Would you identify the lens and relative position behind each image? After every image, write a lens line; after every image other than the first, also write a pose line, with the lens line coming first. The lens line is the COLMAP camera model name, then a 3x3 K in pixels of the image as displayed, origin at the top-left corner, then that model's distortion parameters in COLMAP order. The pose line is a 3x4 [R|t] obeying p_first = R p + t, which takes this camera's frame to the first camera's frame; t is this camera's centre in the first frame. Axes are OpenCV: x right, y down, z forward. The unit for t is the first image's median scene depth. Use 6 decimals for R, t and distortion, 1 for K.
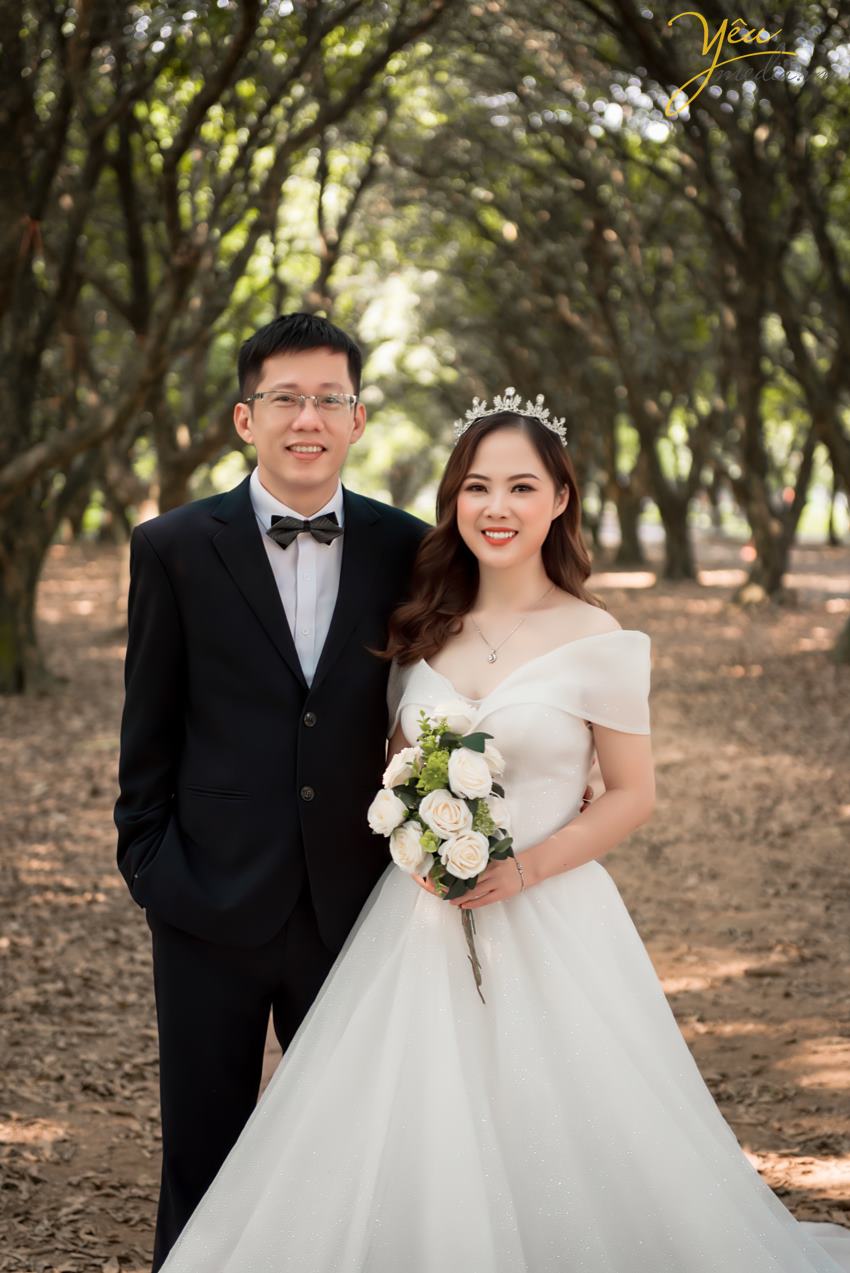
lens RADIAL K [[2490.8, 0, 425.0], [0, 2490.8, 636.5], [0, 0, 1]] dist [0.034267, -0.133385]
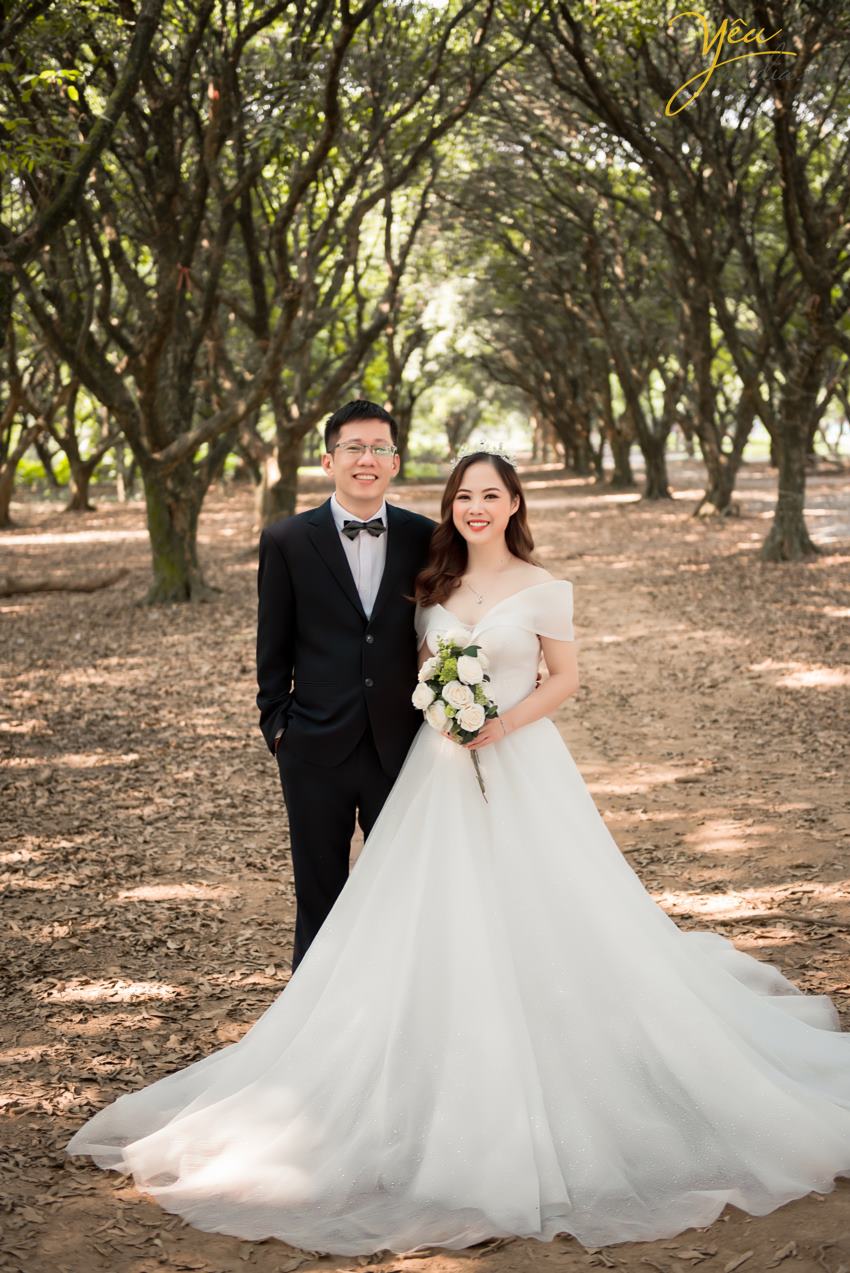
lens RADIAL K [[1871.3, 0, 425.0], [0, 1871.3, 636.5], [0, 0, 1]] dist [-0.007397, 0.002149]
pose [[0.999049, -0.030220, -0.031421, 0.012315], [0.031861, 0.998082, 0.053081, -0.016409], [0.029756, -0.054032, 0.998096, -0.125182]]
